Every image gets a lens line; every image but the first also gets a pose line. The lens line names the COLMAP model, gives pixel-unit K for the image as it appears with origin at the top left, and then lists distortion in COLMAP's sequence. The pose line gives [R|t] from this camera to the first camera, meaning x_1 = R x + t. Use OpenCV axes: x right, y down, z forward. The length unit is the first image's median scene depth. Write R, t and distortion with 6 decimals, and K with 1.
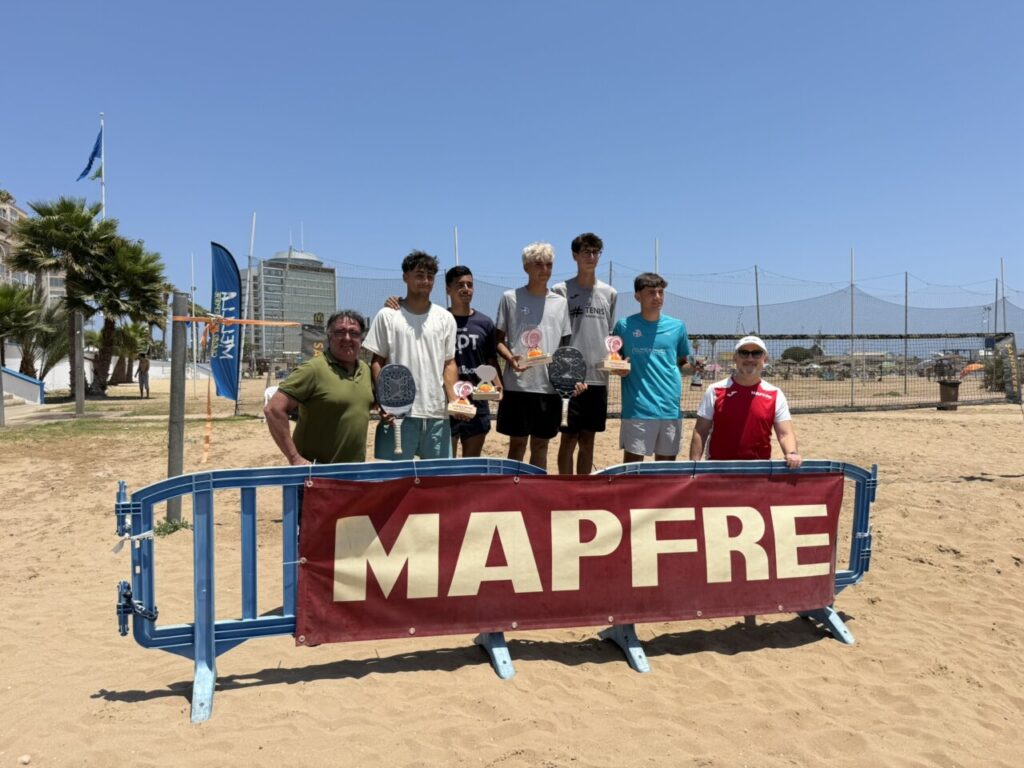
lens RADIAL K [[731.6, 0, 508.1], [0, 731.6, 379.3], [0, 0, 1]] dist [0.023131, -0.034202]
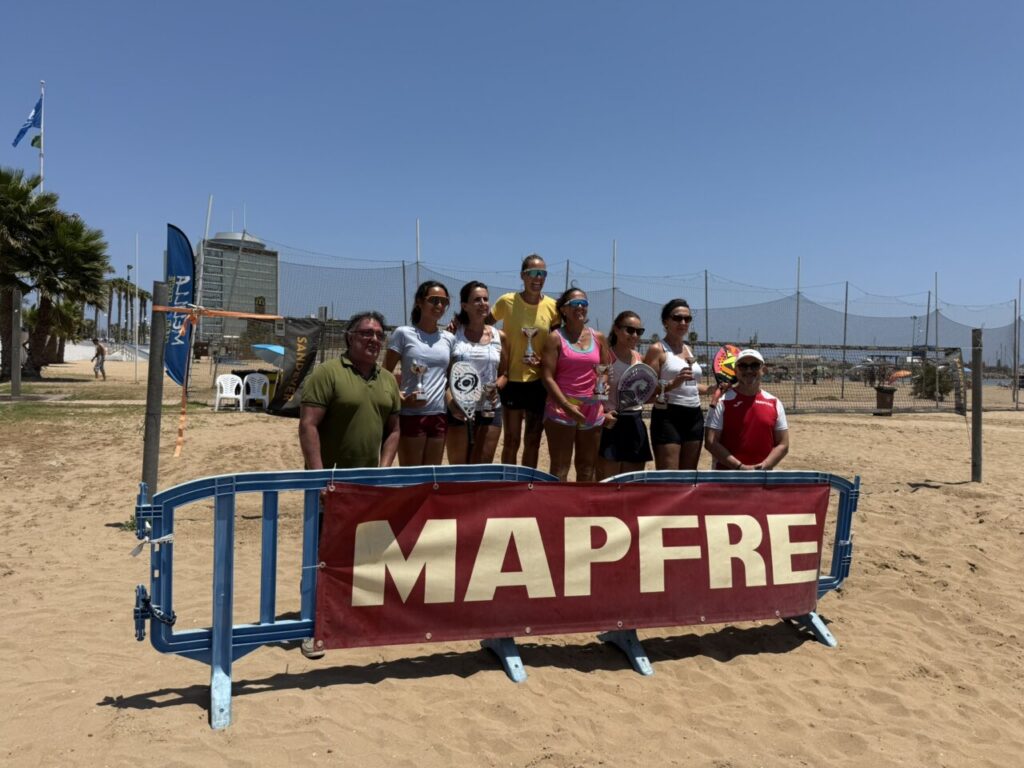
lens RADIAL K [[732.3, 0, 510.0], [0, 732.3, 377.1], [0, 0, 1]] dist [0.018739, -0.028648]
pose [[0.996447, 0.030355, 0.078563, -0.095743], [-0.030924, 0.999503, 0.006042, -0.018676], [-0.078341, -0.008450, 0.996891, -0.009586]]
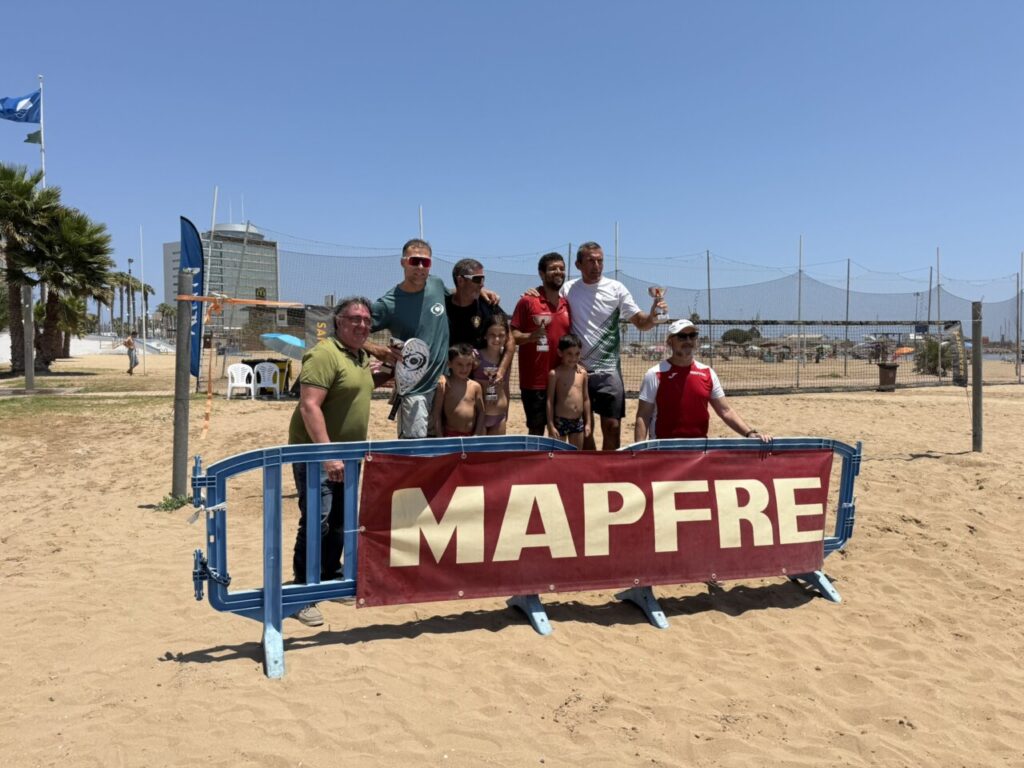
lens RADIAL K [[731.6, 0, 508.1], [0, 731.6, 379.3], [0, 0, 1]] dist [0.023131, -0.034202]
pose [[0.997286, 0.007261, 0.073266, -0.125368], [-0.009382, 0.999545, 0.028660, -0.004973], [-0.073025, -0.029269, 0.996901, -0.068772]]
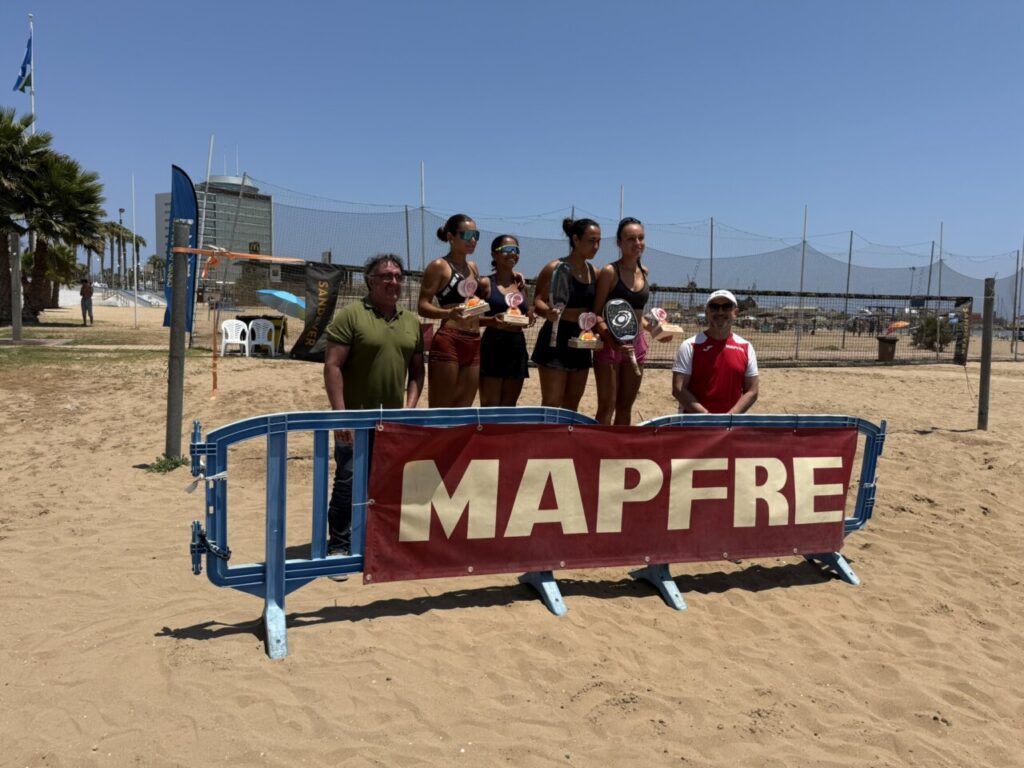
lens RADIAL K [[732.5, 0, 515.7], [0, 732.5, 371.7], [0, 0, 1]] dist [0.026864, -0.040155]
pose [[0.995291, 0.030977, 0.091844, -0.153663], [-0.037308, 0.996985, 0.068032, -0.008557], [-0.089460, -0.071138, 0.993447, -0.011379]]
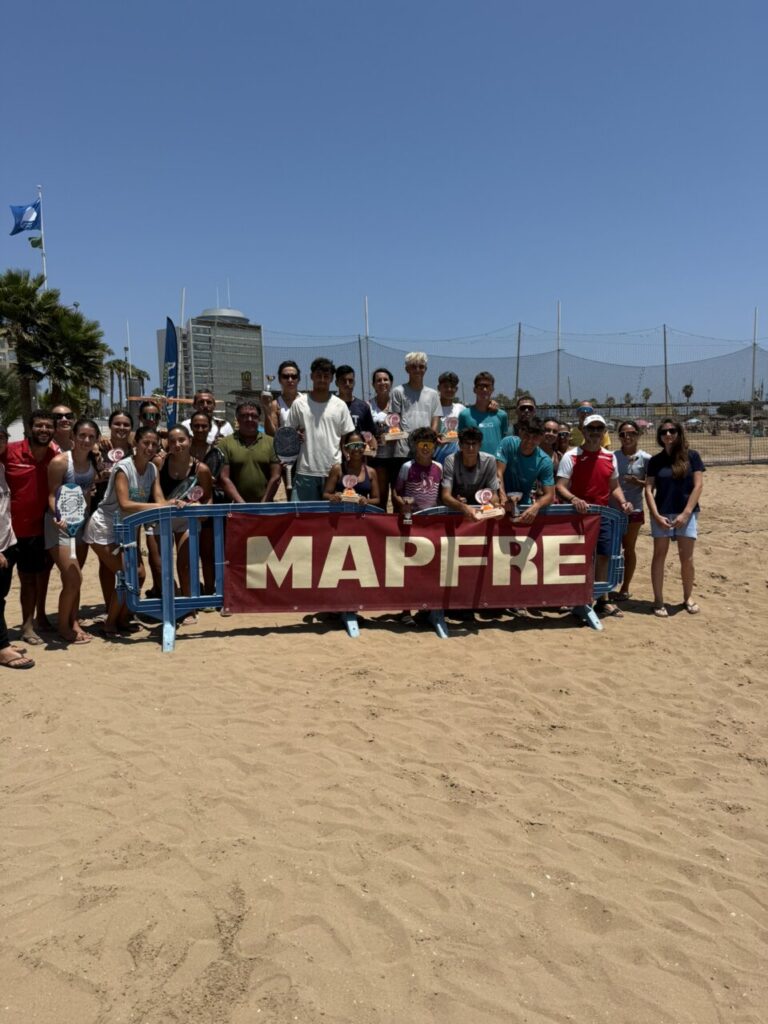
lens RADIAL K [[731.6, 0, 378.9], [0, 731.6, 511.6], [0, 0, 1]] dist [0.023131, -0.034202]
pose [[0.997015, 0.007068, -0.076886, 0.151909], [0.000755, 0.994861, 0.101246, -0.024589], [0.077207, -0.101002, 0.991886, -0.484132]]
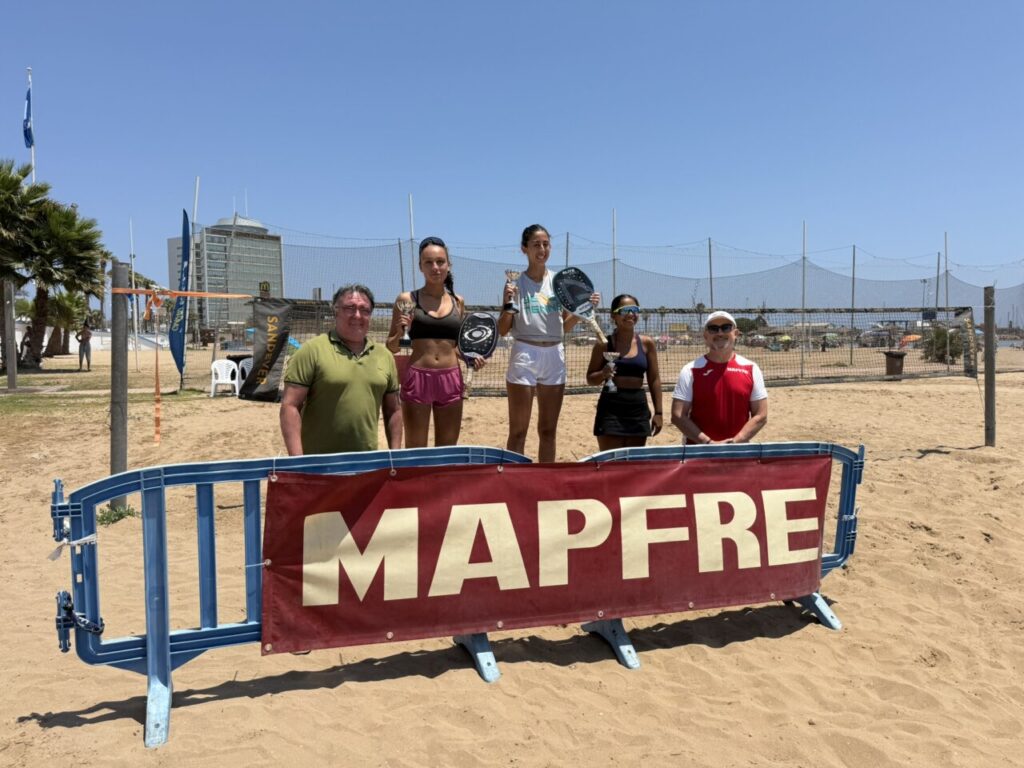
lens RADIAL K [[731.6, 0, 508.1], [0, 731.6, 379.3], [0, 0, 1]] dist [0.023131, -0.034202]
pose [[0.997835, -0.003786, 0.065664, -0.036391], [0.001155, 0.999197, 0.040049, -0.012515], [-0.065763, -0.039886, 0.997038, 0.073978]]
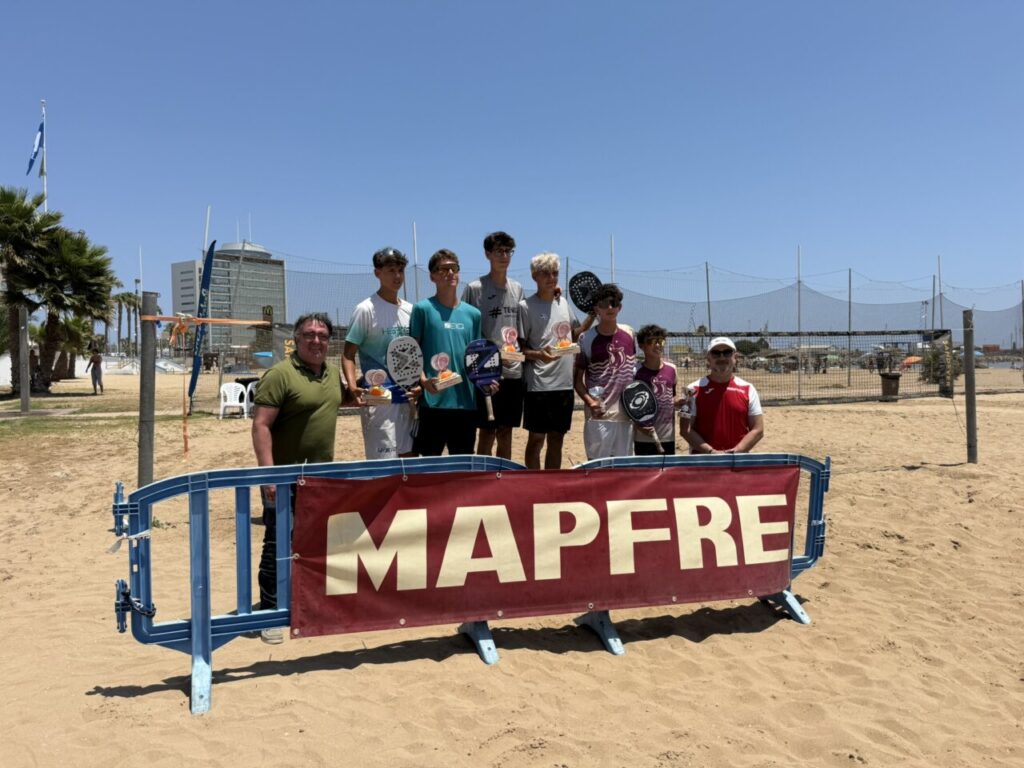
lens RADIAL K [[732.6, 0, 507.9], [0, 732.6, 378.1], [0, 0, 1]] dist [0.023760, -0.037248]
pose [[0.998027, -0.004670, 0.062613, -0.038153], [0.004234, 0.999966, 0.007097, -0.009329], [-0.062644, -0.006818, 0.998013, -0.045919]]
